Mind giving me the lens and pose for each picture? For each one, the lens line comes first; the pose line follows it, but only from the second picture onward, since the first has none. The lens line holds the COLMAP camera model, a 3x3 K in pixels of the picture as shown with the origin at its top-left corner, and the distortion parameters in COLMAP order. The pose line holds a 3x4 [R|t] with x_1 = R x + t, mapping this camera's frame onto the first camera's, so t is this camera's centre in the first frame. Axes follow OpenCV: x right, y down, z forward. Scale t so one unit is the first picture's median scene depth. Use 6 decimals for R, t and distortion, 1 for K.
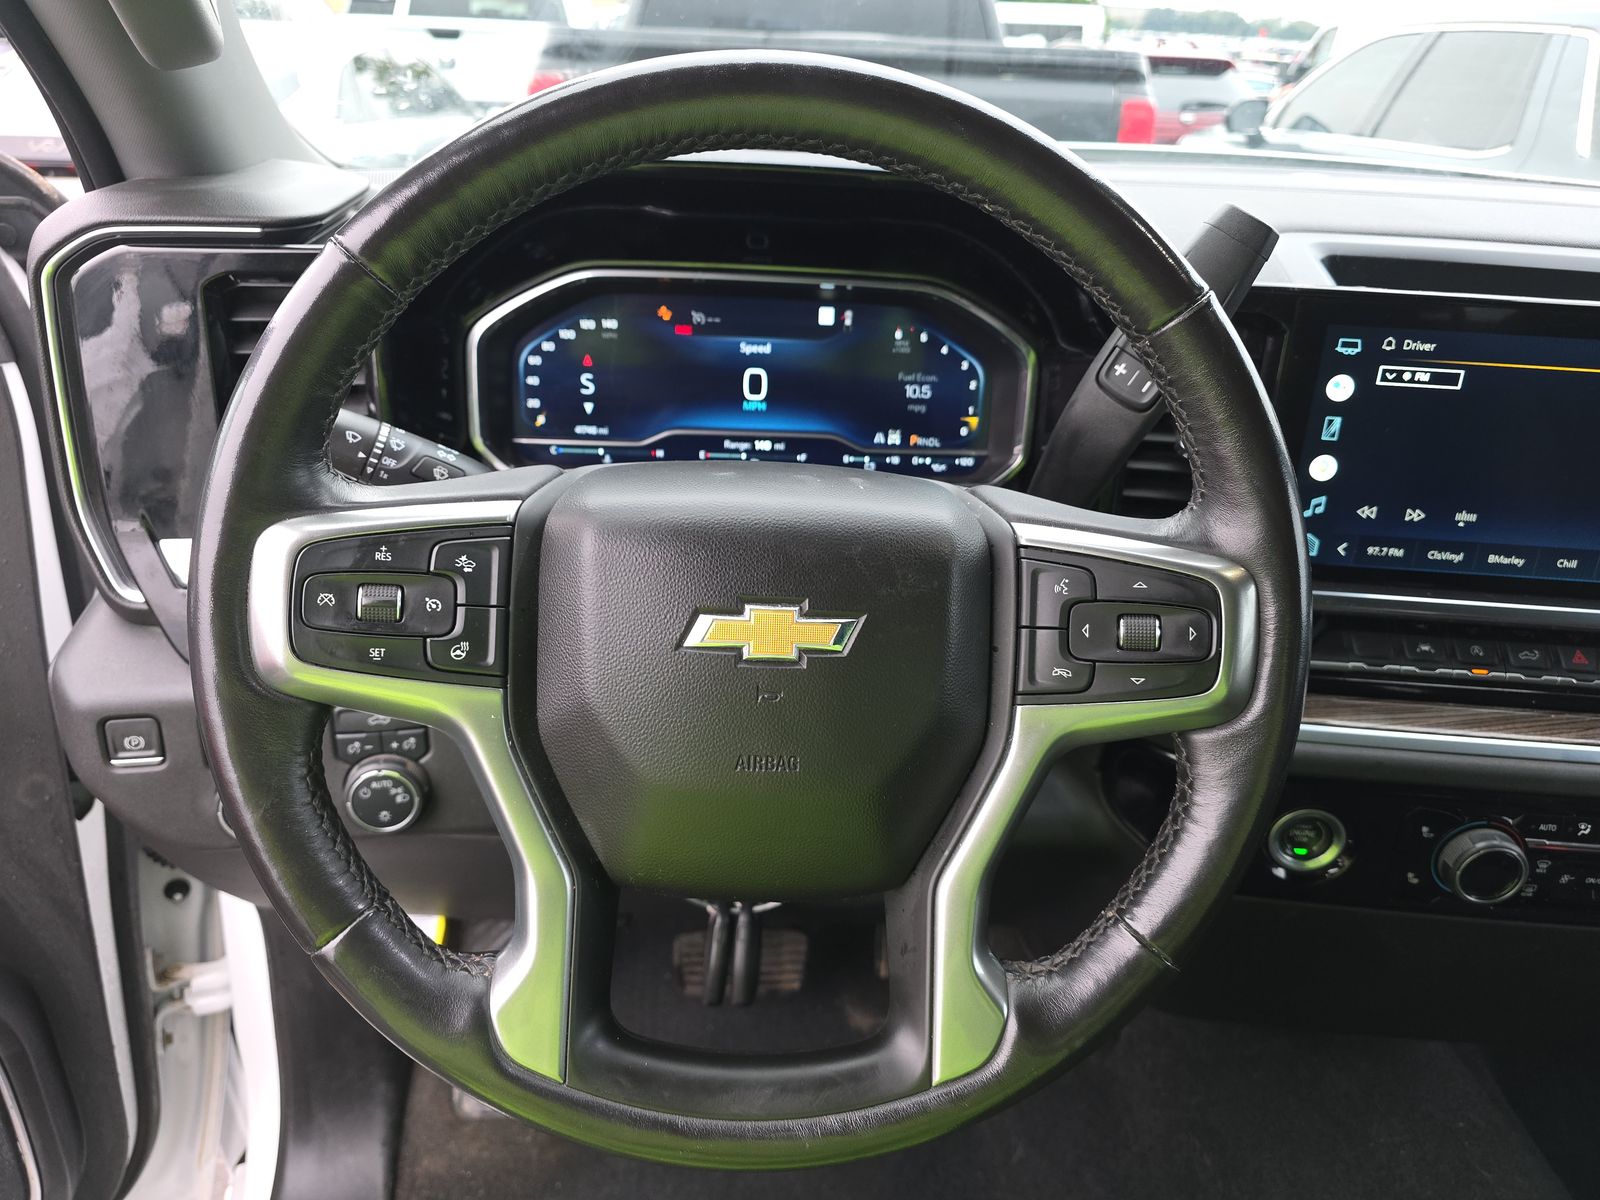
lens RADIAL K [[995.8, 0, 800.0], [0, 995.8, 600.0], [0, 0, 1]] dist [0.000838, -0.001772]
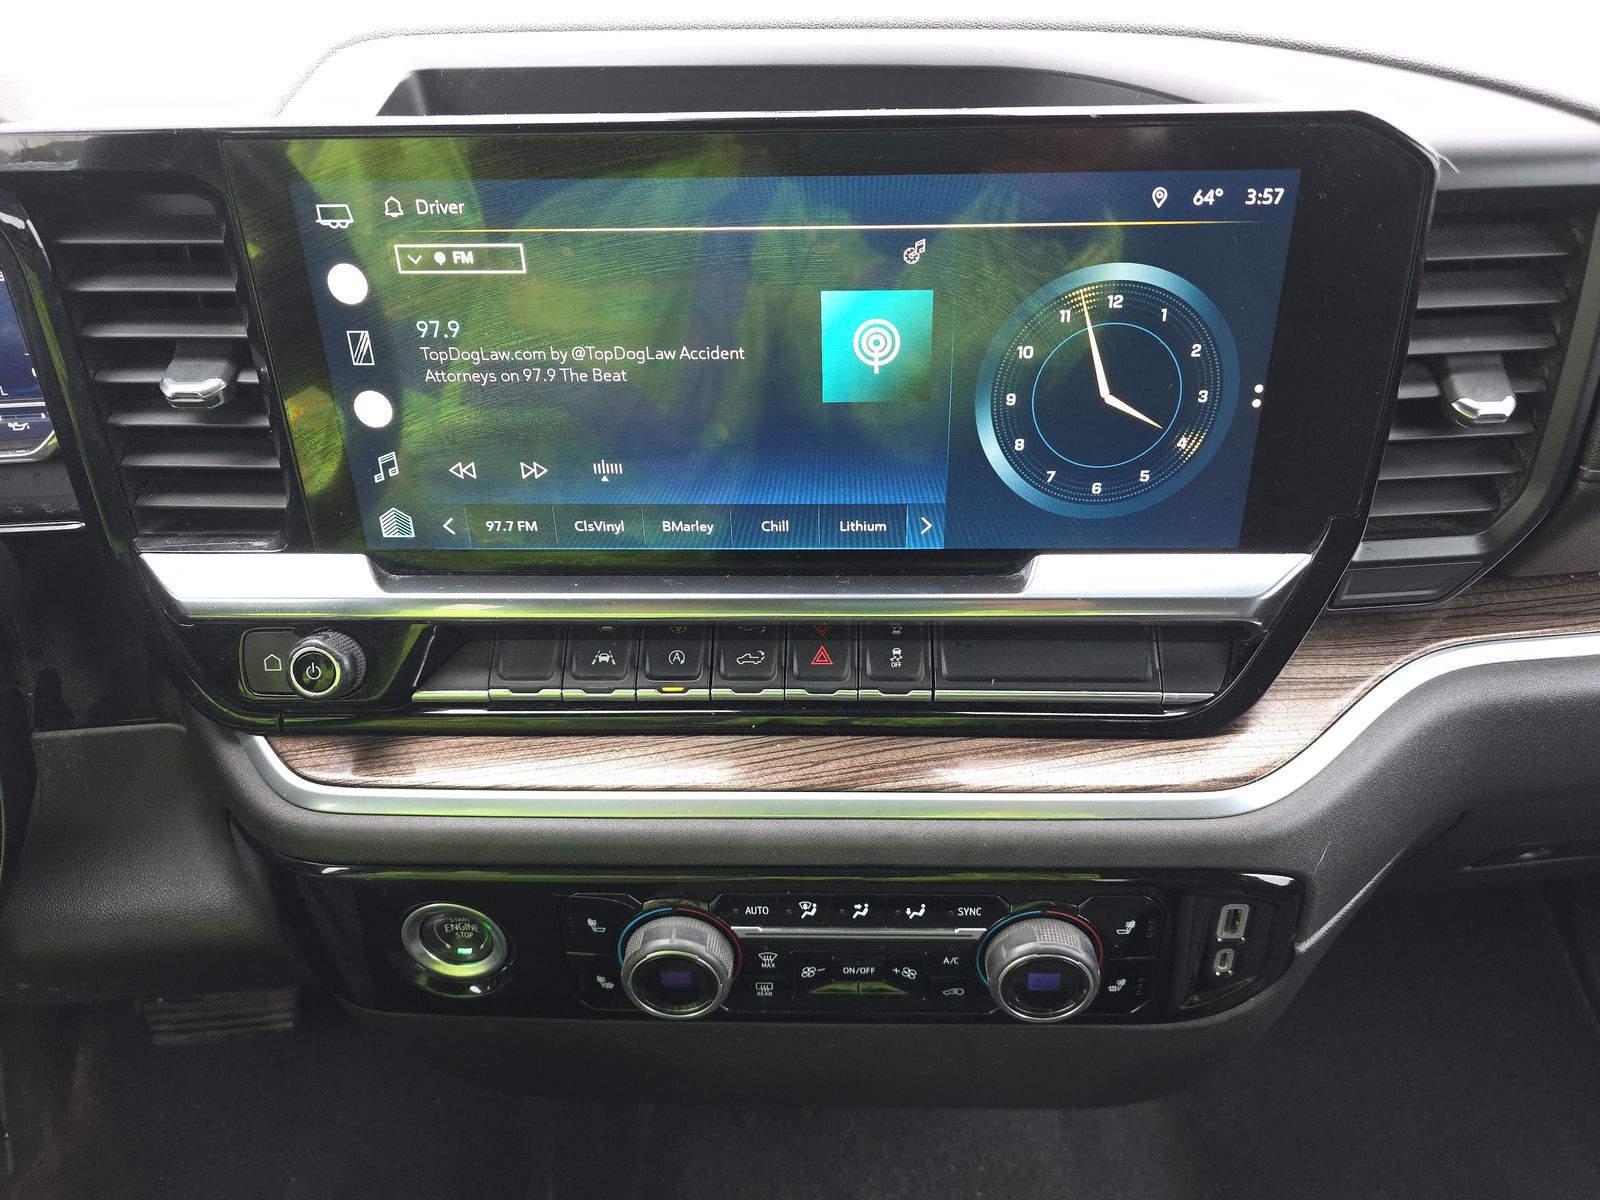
lens RADIAL K [[995.8, 0, 800.0], [0, 995.8, 600.0], [0, 0, 1]] dist [0.000838, -0.001772]
pose [[0.997575, -0.069405, 0.005255, 0.787067], [0.068451, 0.991933, 0.106693, -0.058237], [-0.012617, -0.106074, 0.994278, 0.329389]]
